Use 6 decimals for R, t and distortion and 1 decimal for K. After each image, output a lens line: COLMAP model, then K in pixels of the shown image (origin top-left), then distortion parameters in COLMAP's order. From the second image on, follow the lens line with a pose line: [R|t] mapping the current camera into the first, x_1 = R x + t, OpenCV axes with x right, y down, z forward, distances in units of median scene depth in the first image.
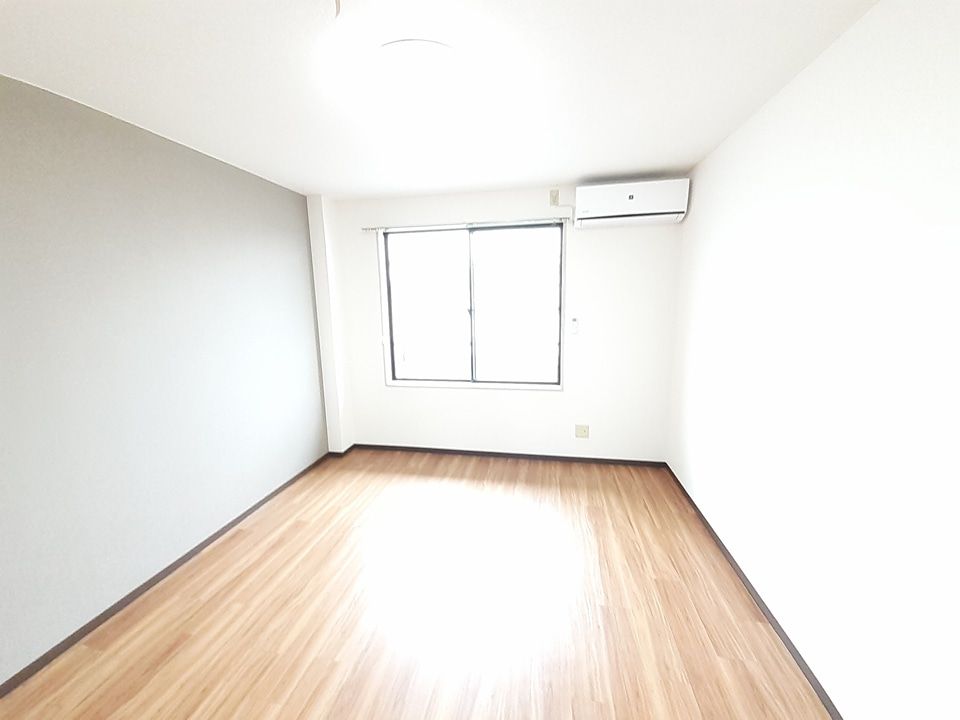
lens RADIAL K [[380.6, 0, 480.0], [0, 380.6, 360.0], [0, 0, 1]] dist [-0.001500, -0.000595]
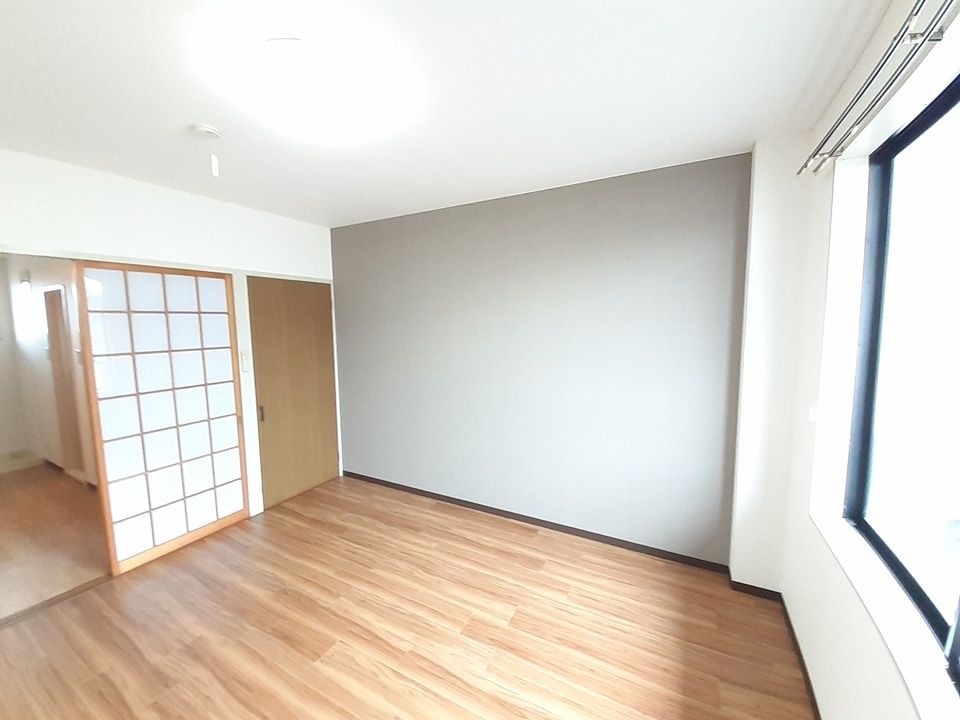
lens RADIAL K [[380.6, 0, 480.0], [0, 380.6, 360.0], [0, 0, 1]] dist [-0.001500, -0.000595]
pose [[-0.315517, 0.118932, -0.941437, 0.502256], [-0.137545, 0.975905, 0.169384, -0.249011], [0.938899, 0.182933, -0.291556, 1.381915]]
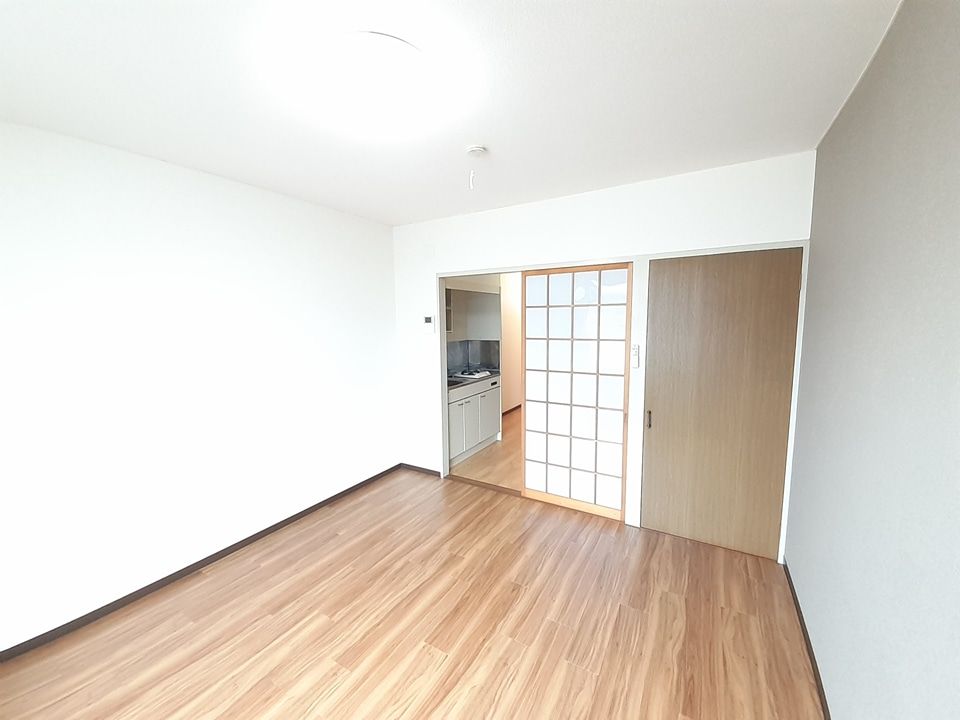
lens RADIAL K [[379.2, 0, 468.0], [0, 379.2, 354.6], [0, 0, 1]] dist [-0.001605, -0.000455]
pose [[-0.929257, -0.000768, 0.369432, -0.553130], [0.092297, 0.967804, 0.234173, -0.242007], [-0.357718, 0.251704, -0.899268, 1.507294]]
